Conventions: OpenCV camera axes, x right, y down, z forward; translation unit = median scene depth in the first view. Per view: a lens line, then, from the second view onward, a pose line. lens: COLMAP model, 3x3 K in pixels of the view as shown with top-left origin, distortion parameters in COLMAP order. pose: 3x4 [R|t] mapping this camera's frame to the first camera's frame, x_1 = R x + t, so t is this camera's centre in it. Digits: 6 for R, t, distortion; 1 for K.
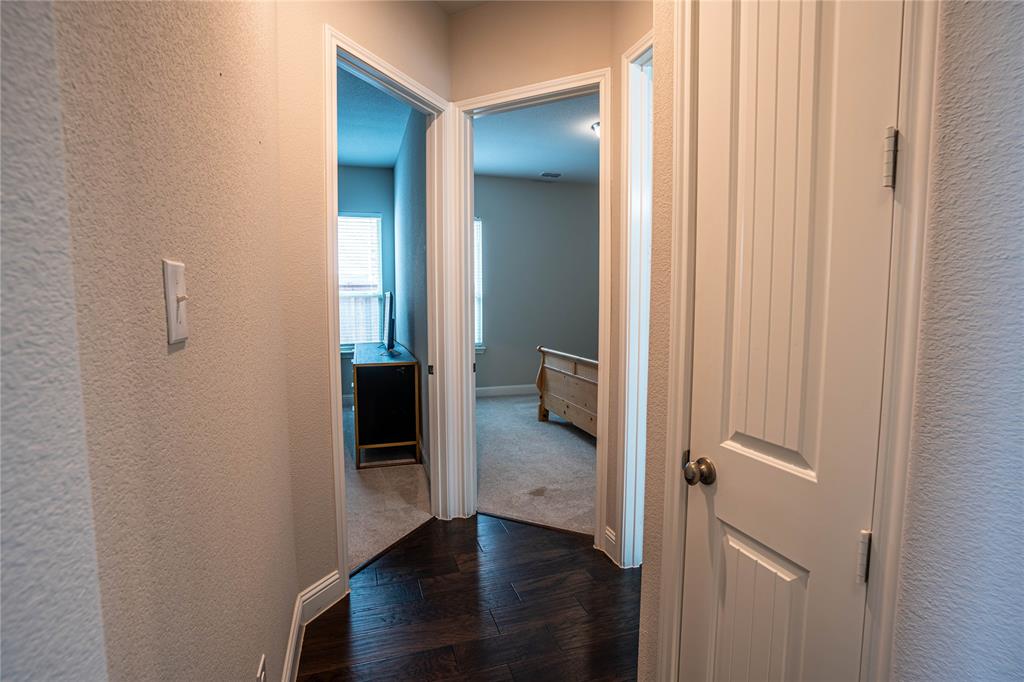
lens RADIAL K [[479.1, 0, 512.0], [0, 479.1, 341.0], [0, 0, 1]] dist [-0.043080, 0.000239]
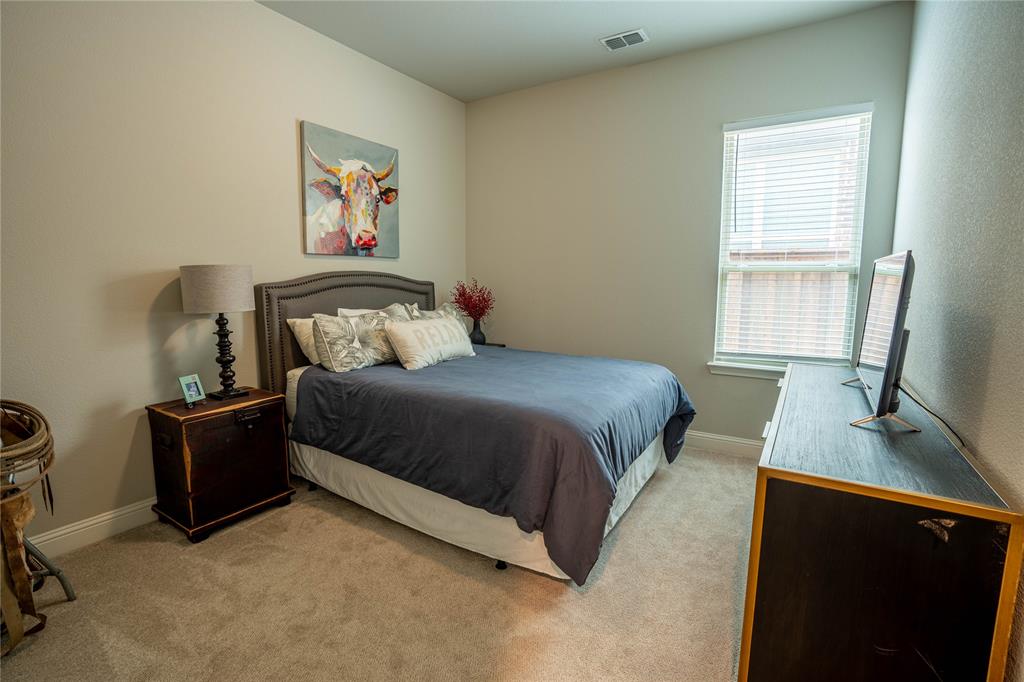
lens RADIAL K [[479.1, 0, 512.0], [0, 479.1, 341.0], [0, 0, 1]] dist [-0.043080, 0.000239]
pose [[0.645013, 0.099376, -0.757682, -0.124546], [-0.057745, 0.995012, 0.081346, -0.037813], [0.761987, -0.008717, 0.647534, 0.389547]]
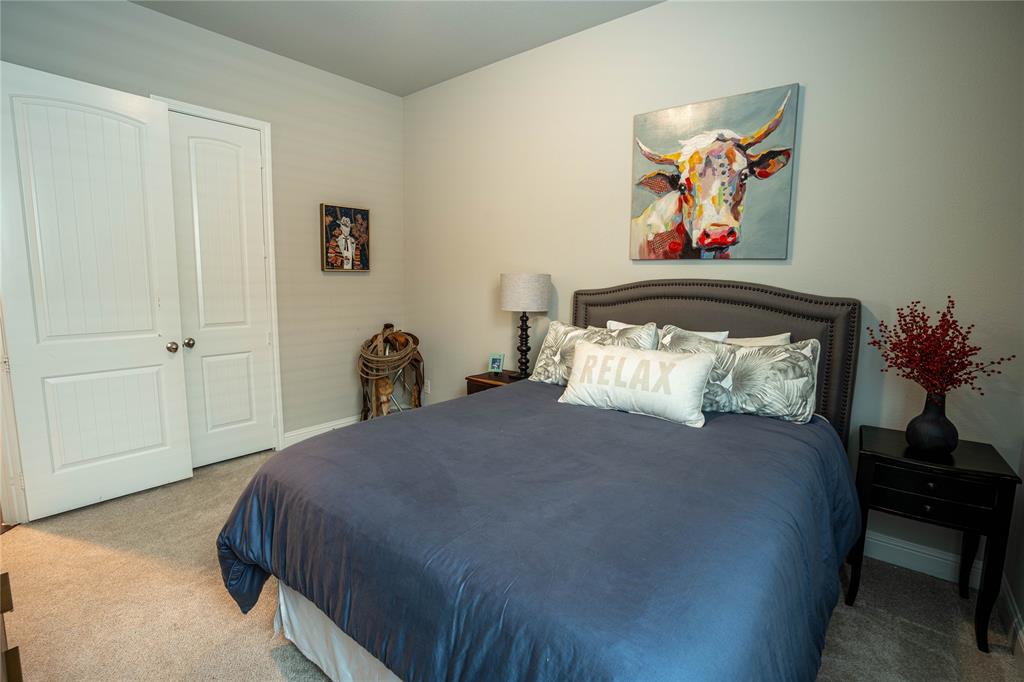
lens RADIAL K [[479.1, 0, 512.0], [0, 479.1, 341.0], [0, 0, 1]] dist [-0.043080, 0.000239]
pose [[-0.839410, 0.059843, -0.540194, -0.289090], [-0.053292, 0.980067, 0.191384, -0.079267], [0.540879, 0.189438, -0.819489, 0.855384]]
